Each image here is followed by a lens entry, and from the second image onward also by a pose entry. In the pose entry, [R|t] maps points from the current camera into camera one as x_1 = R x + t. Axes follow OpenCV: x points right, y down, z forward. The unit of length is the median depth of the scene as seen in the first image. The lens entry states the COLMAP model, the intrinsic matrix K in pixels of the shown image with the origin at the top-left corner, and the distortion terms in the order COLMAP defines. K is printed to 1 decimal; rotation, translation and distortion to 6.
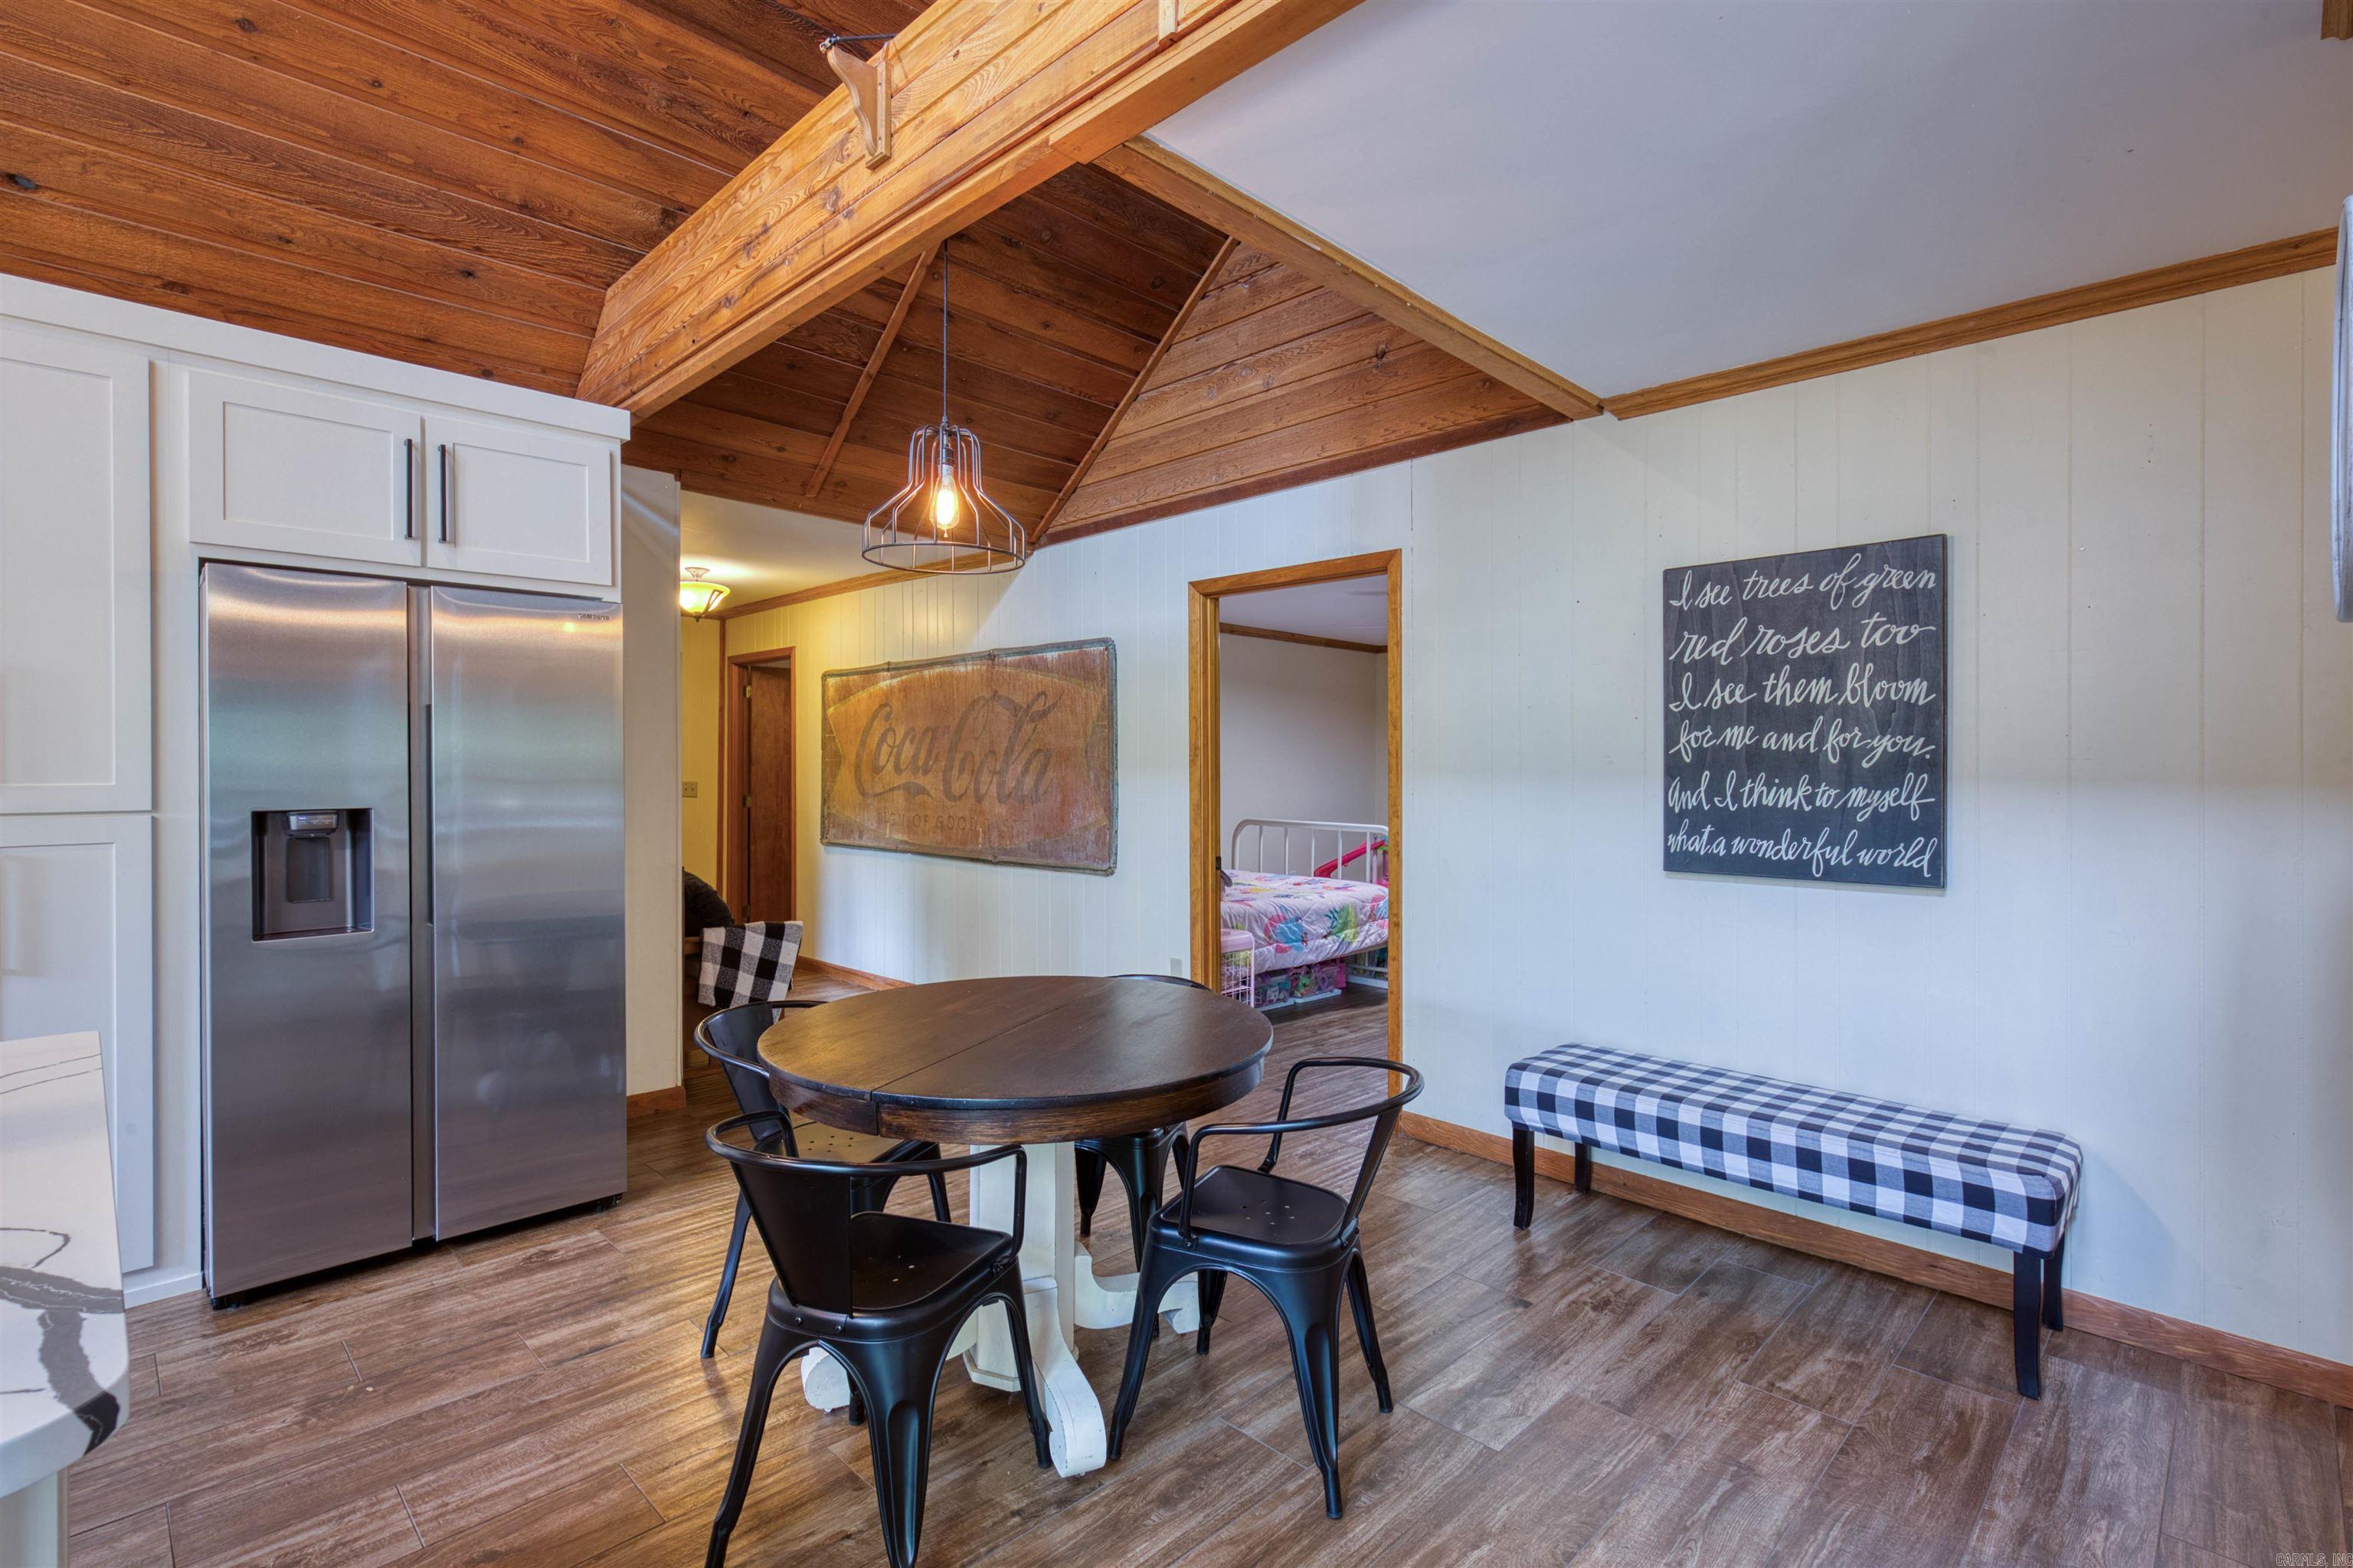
lens RADIAL K [[1096.6, 0, 1179.3], [0, 1096.6, 769.9], [0, 0, 1]] dist [0.000849, 0.000335]
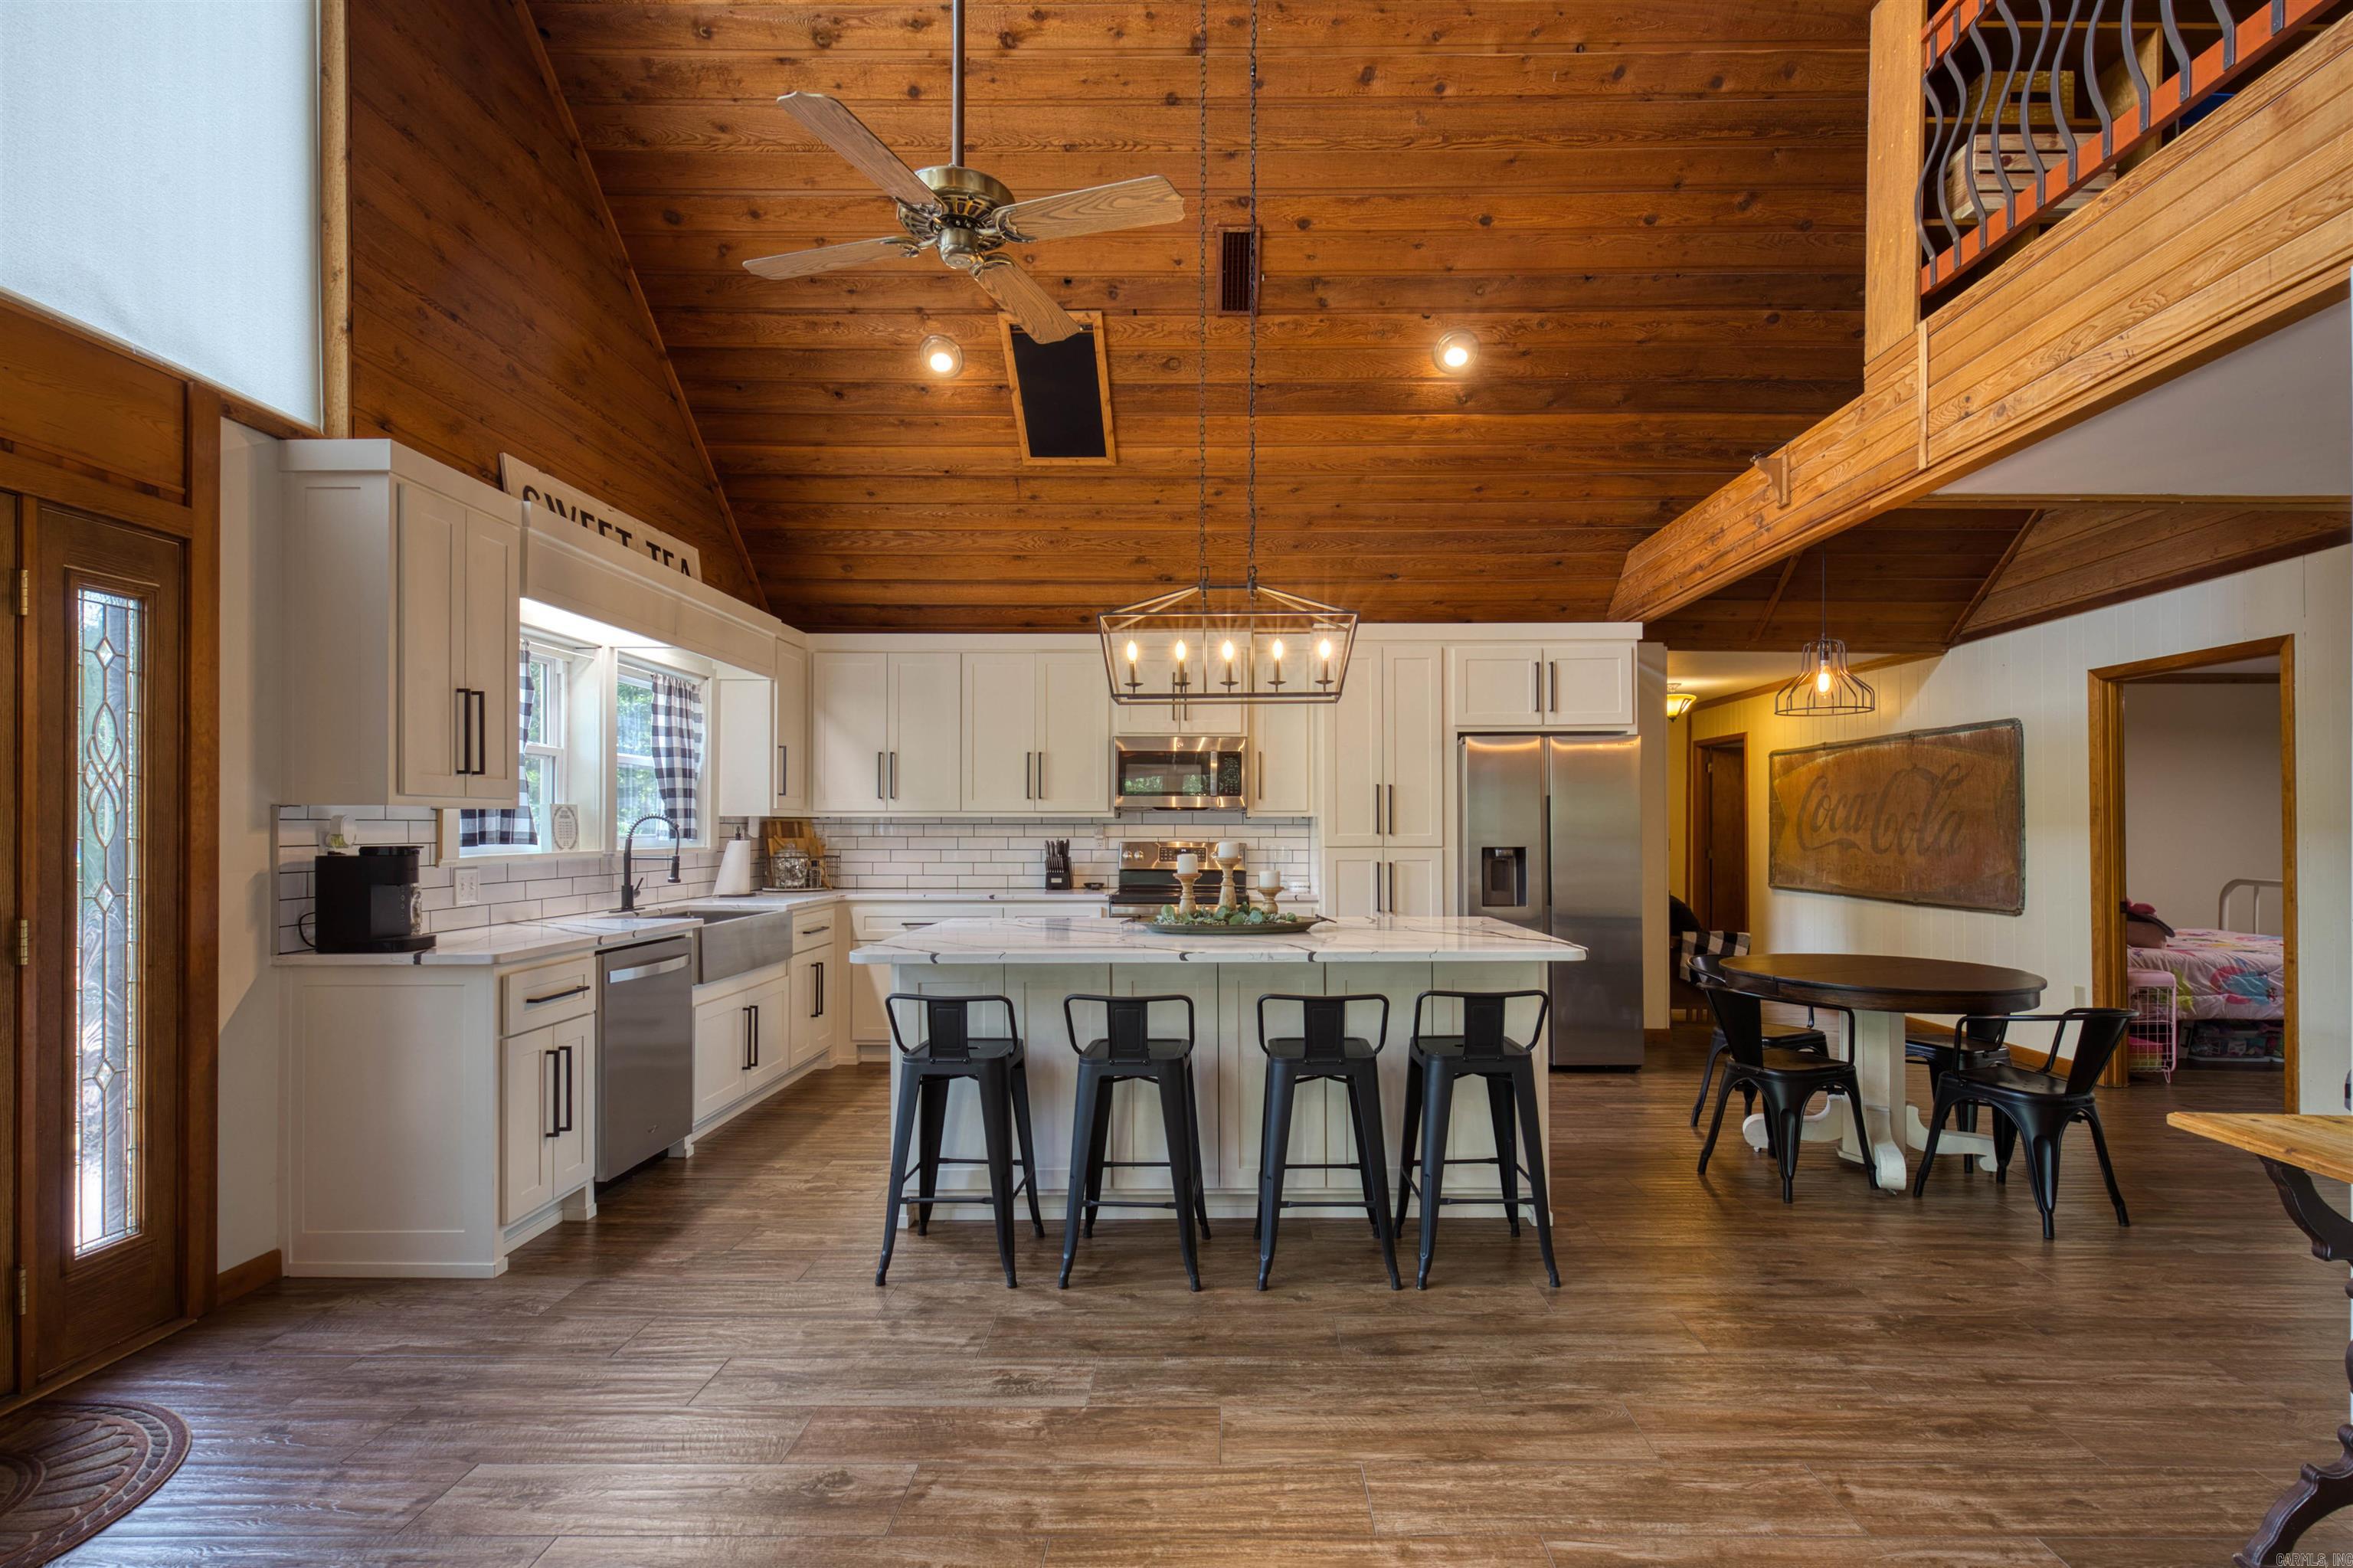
lens RADIAL K [[1096.6, 0, 1220.1], [0, 1096.6, 826.3], [0, 0, 1]] dist [0.000849, 0.000335]
pose [[0.702515, -0.004507, -0.711655, 0.179734], [0.001847, 0.999988, -0.004509, 0.002286], [0.711667, 0.001853, 0.702515, -0.473452]]
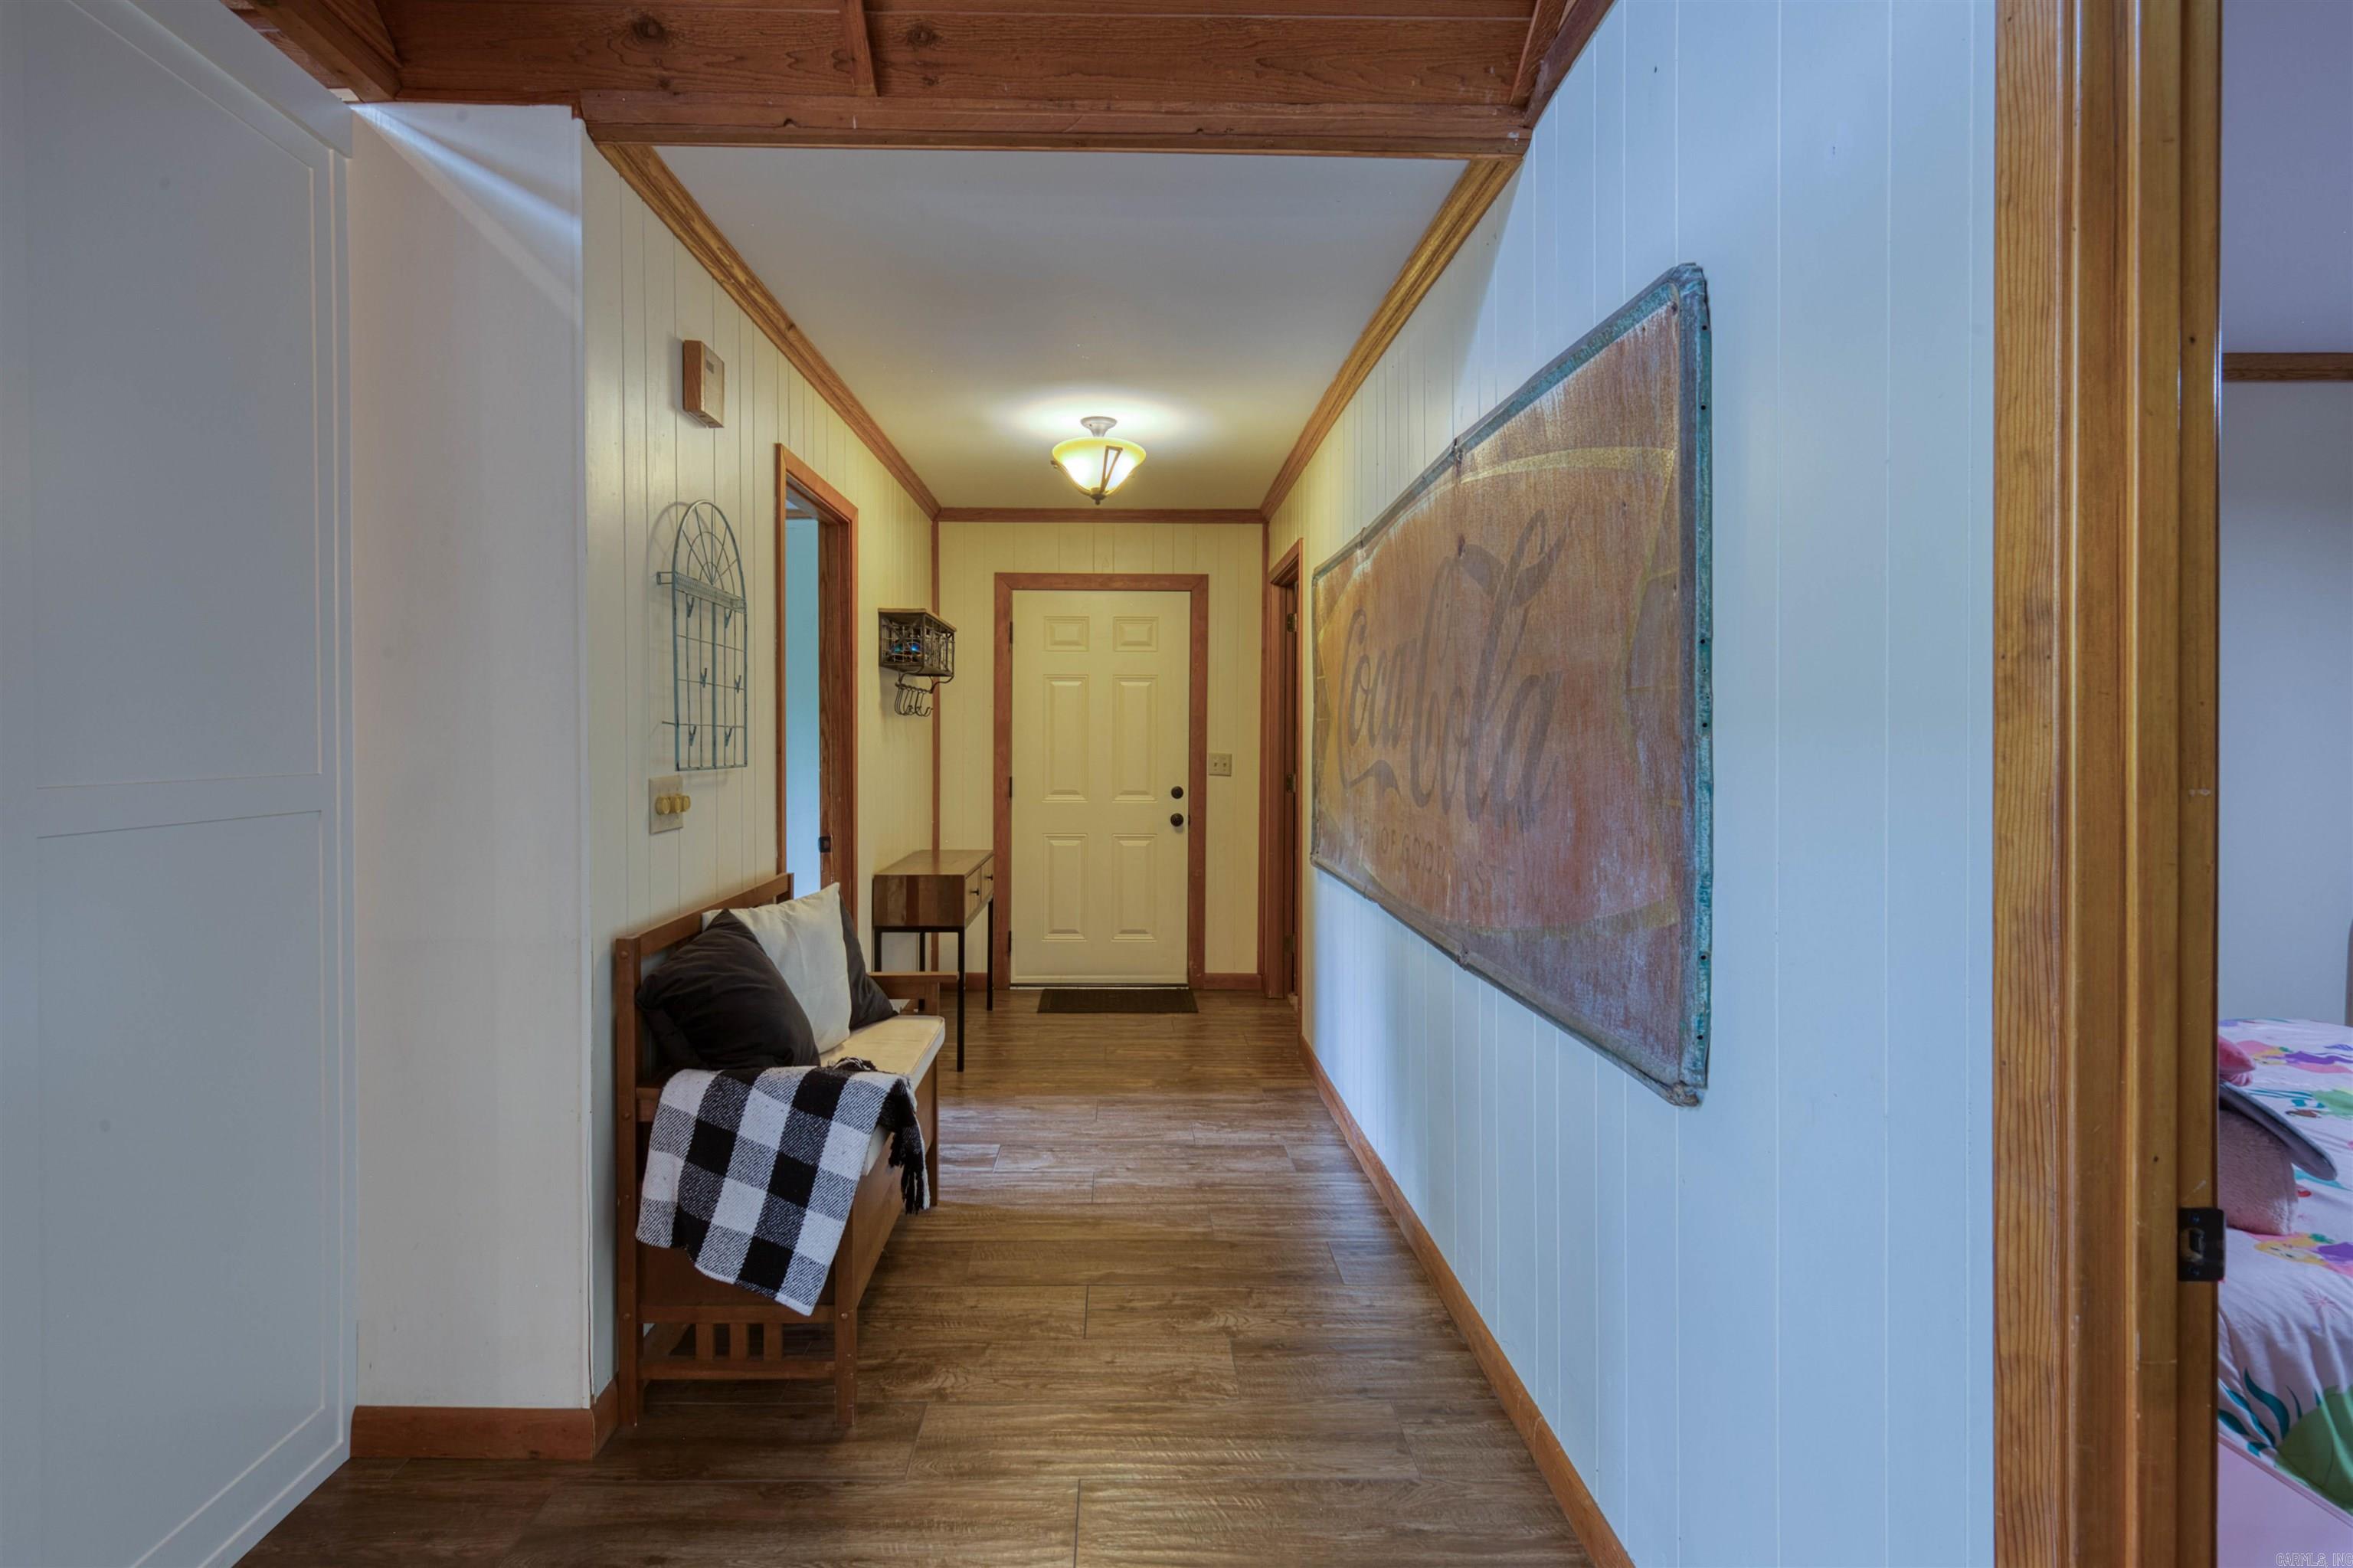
lens RADIAL K [[1096.6, 0, 1142.3], [0, 1096.6, 749.0], [0, 0, 1]] dist [0.000849, 0.000335]
pose [[0.709040, 0.005080, -0.705150, 0.036578], [0.001914, 0.999956, 0.009129, 0.001124], [0.705165, -0.007823, 0.709000, 0.702677]]
